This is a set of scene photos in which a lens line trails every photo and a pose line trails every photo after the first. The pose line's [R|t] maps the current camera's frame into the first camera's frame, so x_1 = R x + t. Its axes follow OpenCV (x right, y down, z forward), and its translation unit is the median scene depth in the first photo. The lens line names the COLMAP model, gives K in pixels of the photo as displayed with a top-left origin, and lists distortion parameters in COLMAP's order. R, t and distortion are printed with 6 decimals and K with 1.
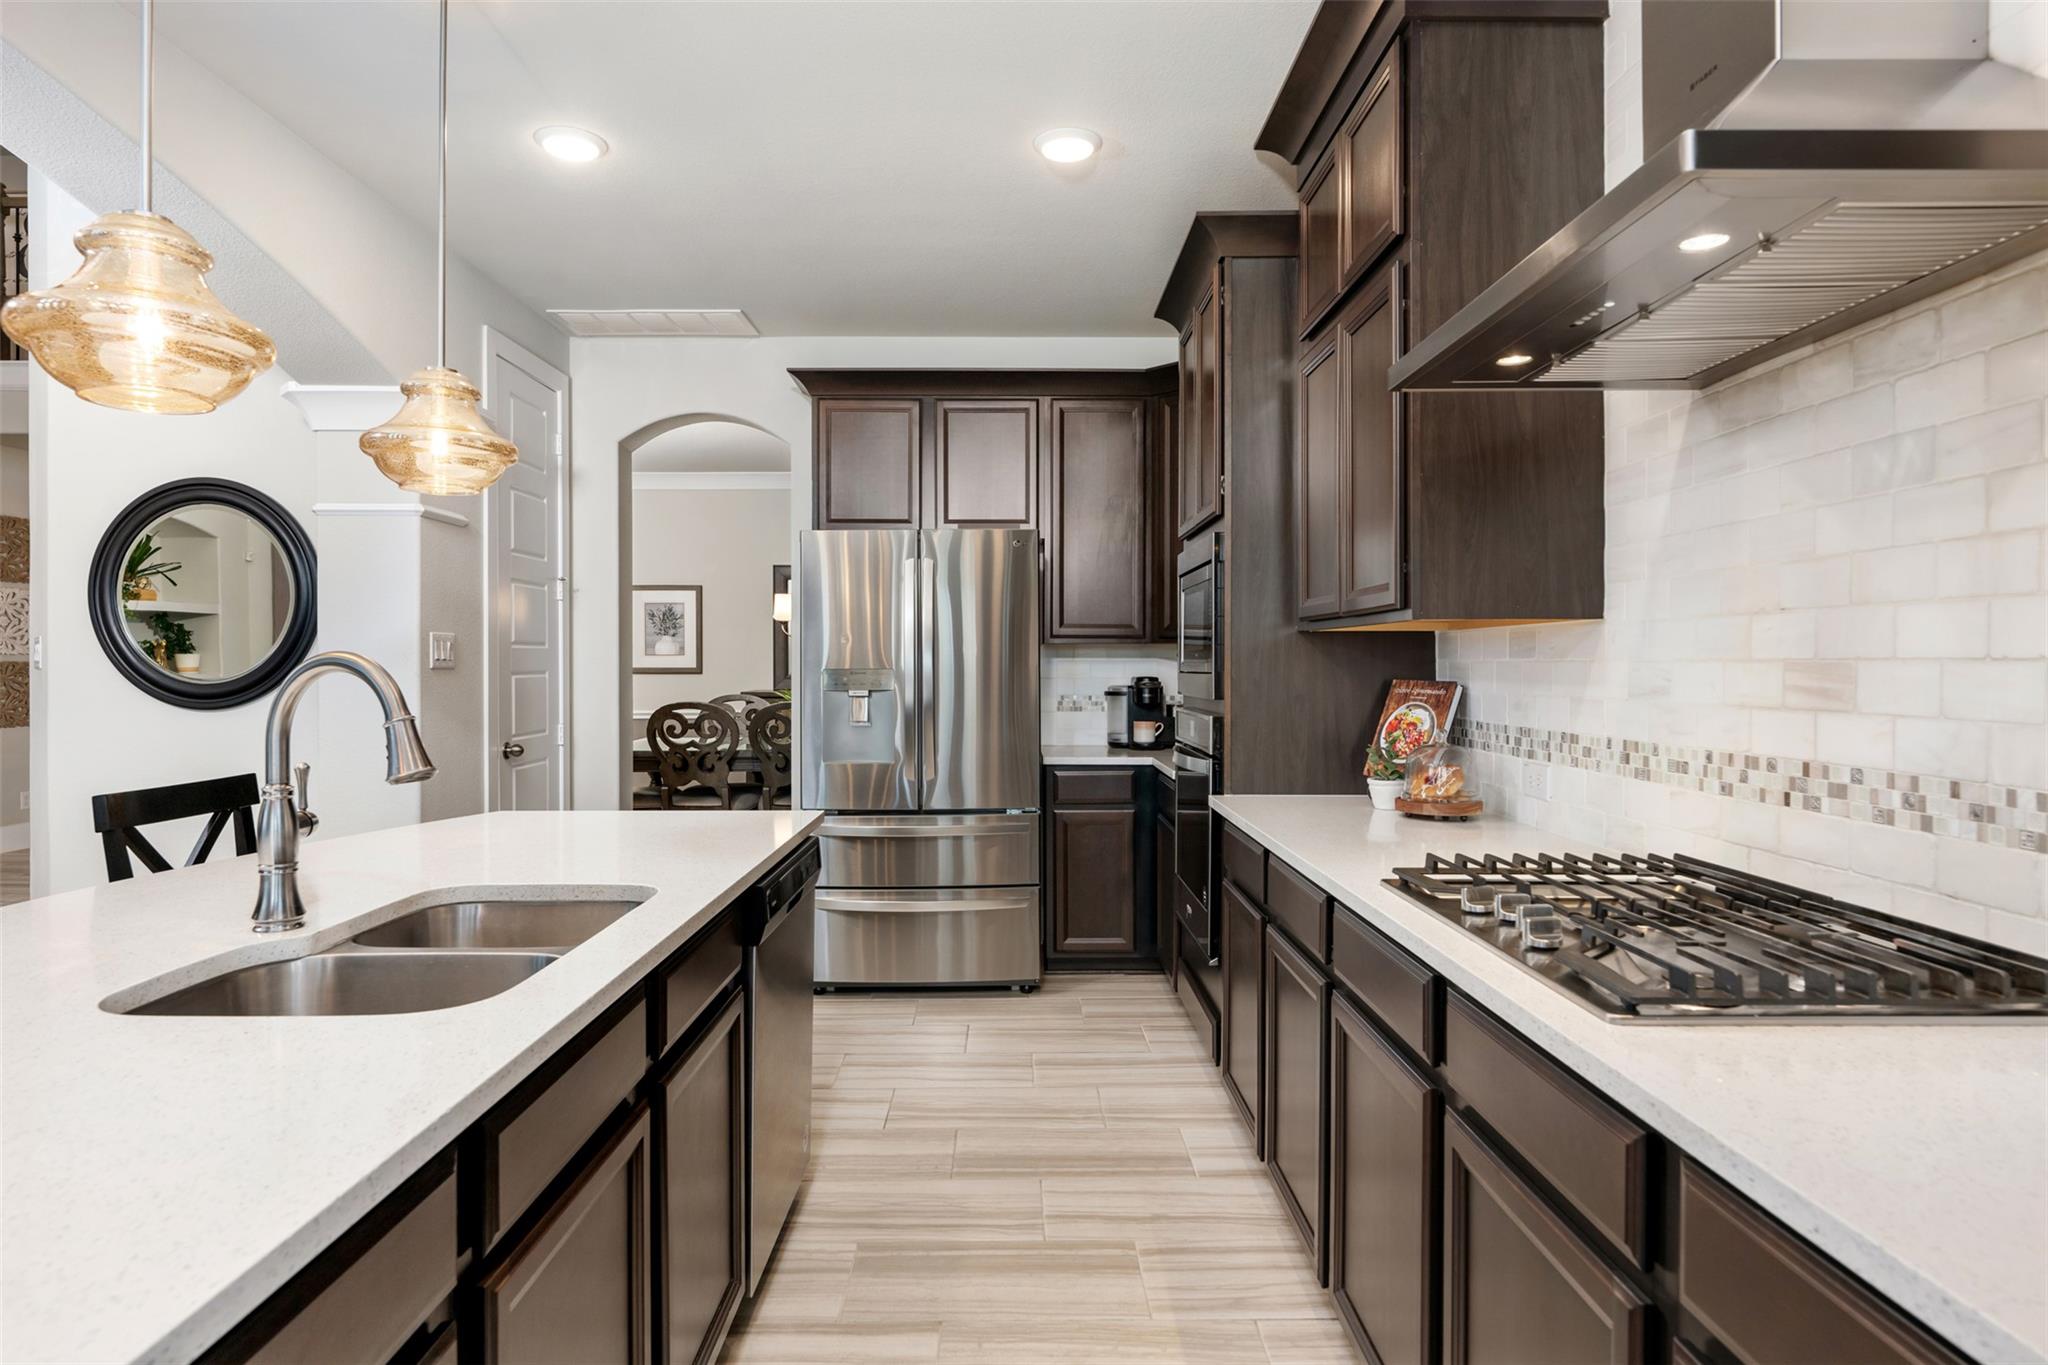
lens RADIAL K [[1152.2, 0, 1024.0], [0, 1152.2, 682.5], [0, 0, 1]] dist [0.031466, 0.000422]
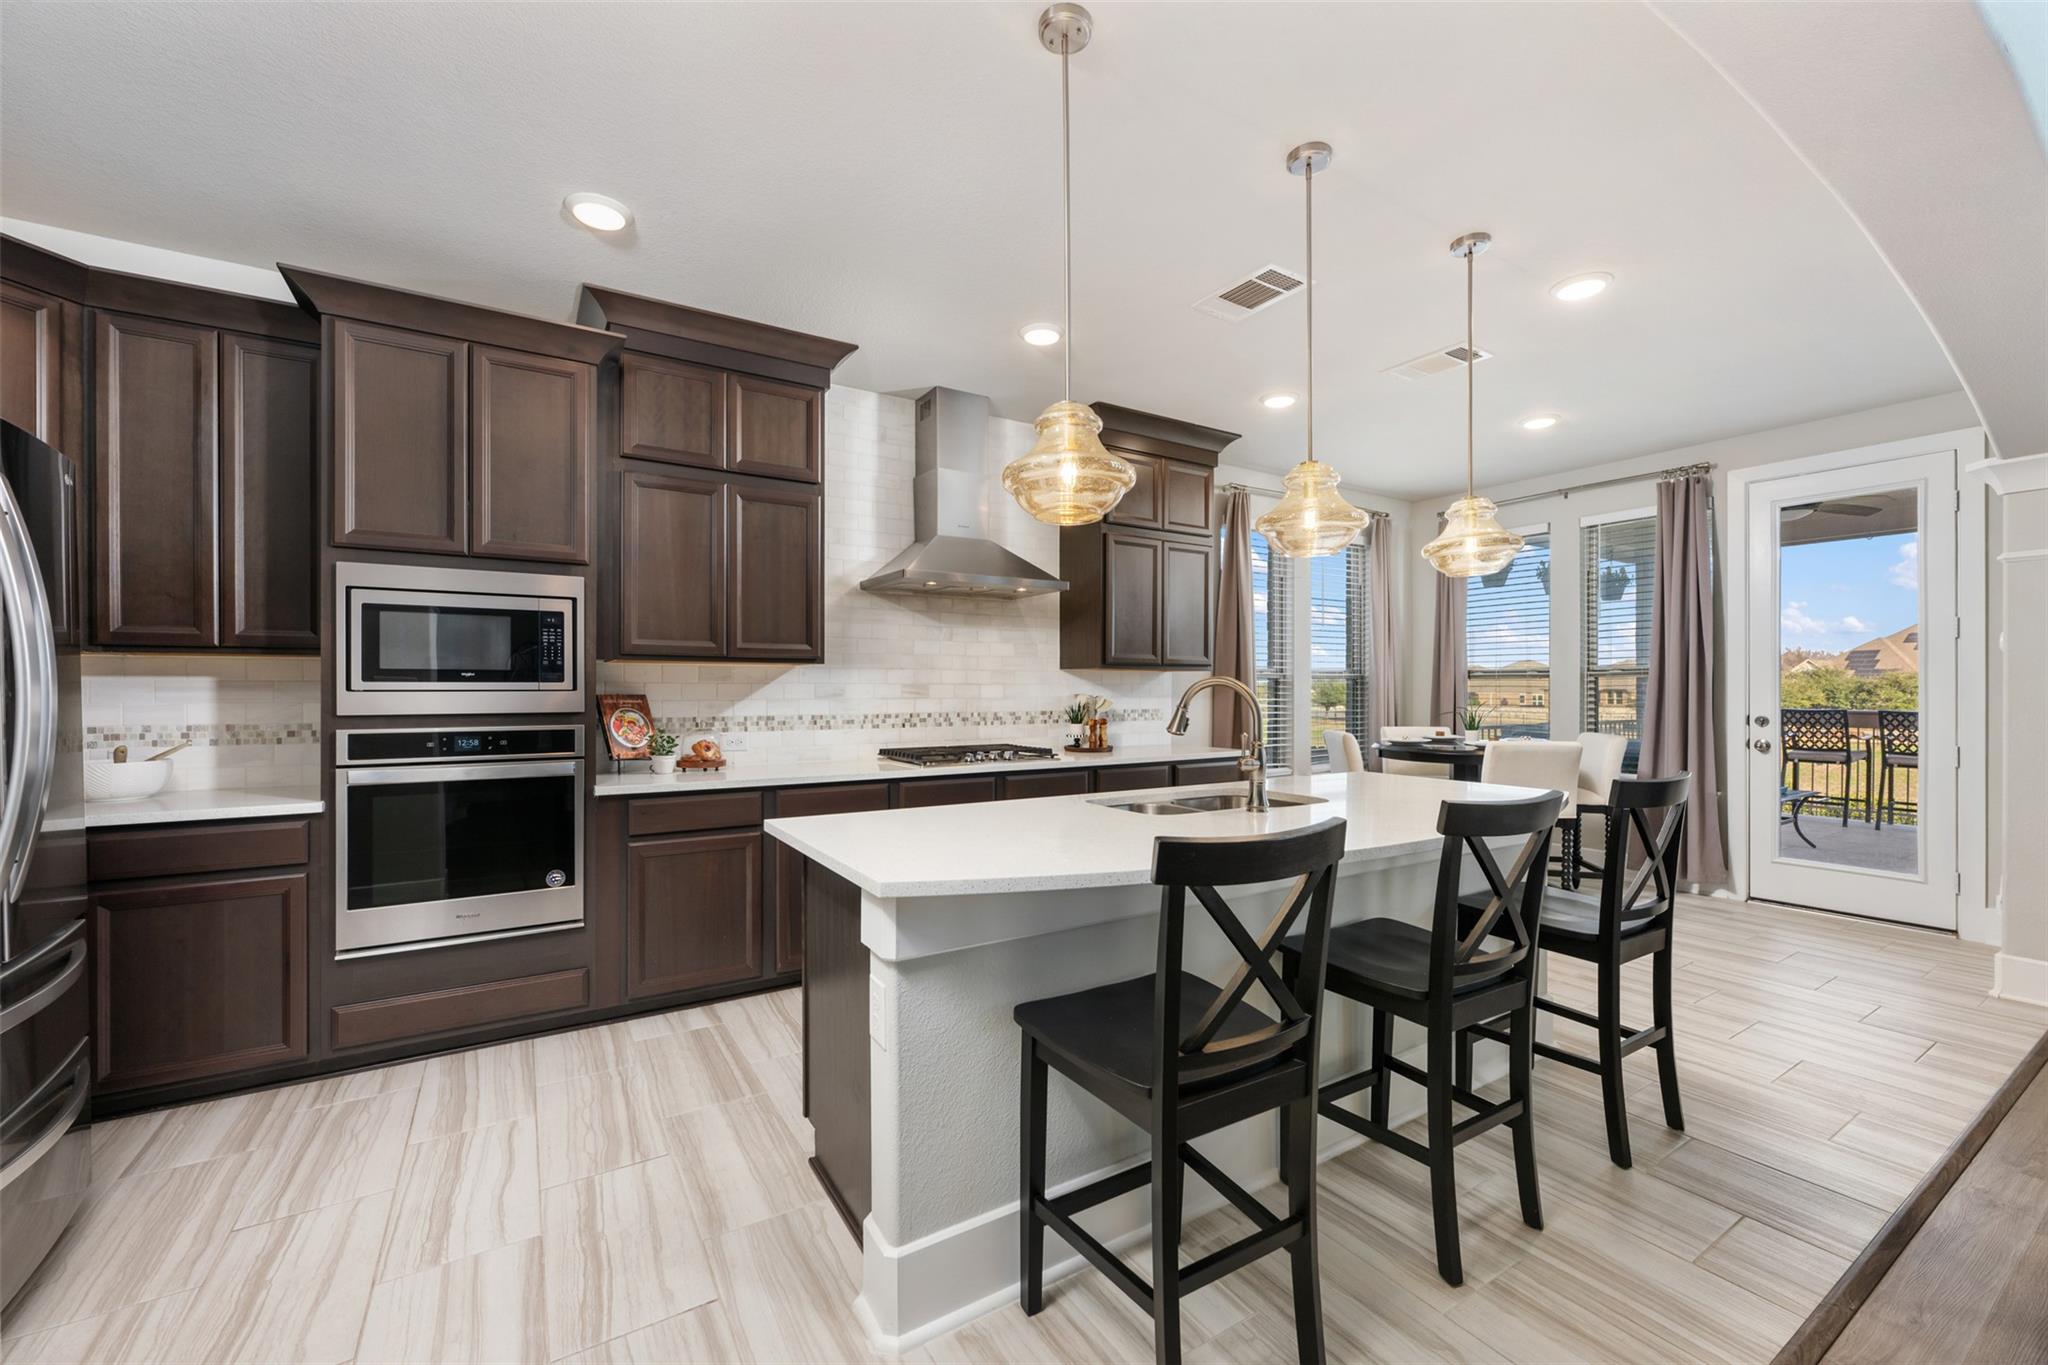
lens RADIAL K [[816.4, 0, 1024.0], [0, 816.4, 682.5], [0, 0, 1]] dist [0.008954, 0.000008]
pose [[-0.520196, 0.009825, 0.853990, -1.561460], [0.013753, 0.999901, -0.003127, -0.010722], [-0.853936, 0.010118, -0.520280, 1.971353]]
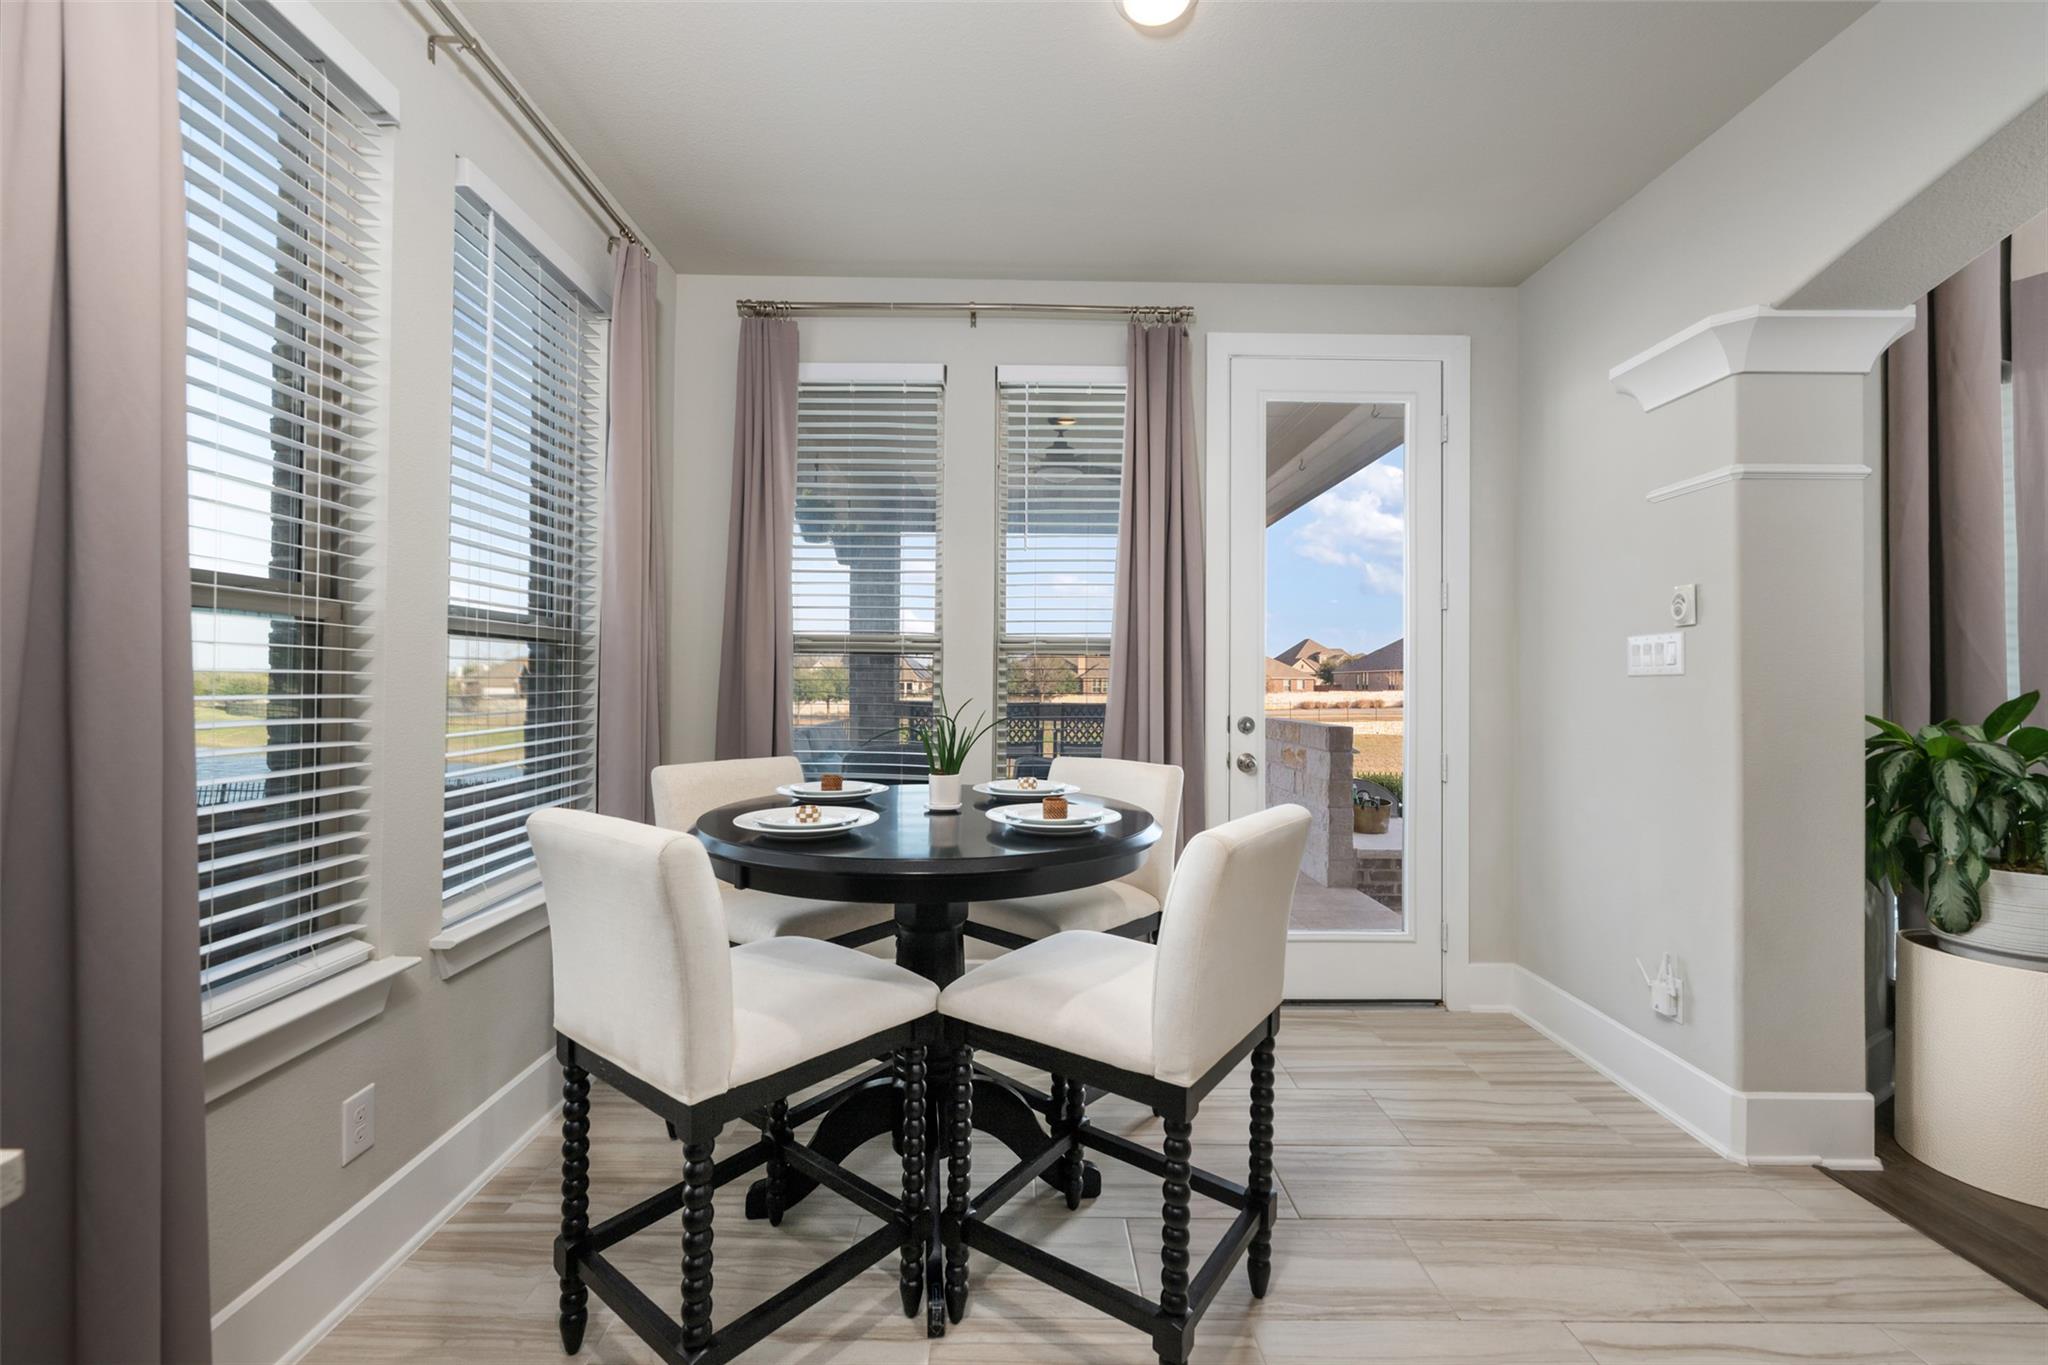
lens RADIAL K [[852.6, 0, 1024.0], [0, 852.6, 682.5], [0, 0, 1]] dist [-0.001888, 0.000332]
pose [[-0.999950, -0.009965, 0.000615, -0.045273], [-0.009956, 0.999868, 0.012865, 0.030523], [-0.000743, 0.012858, -0.999917, 0.313806]]
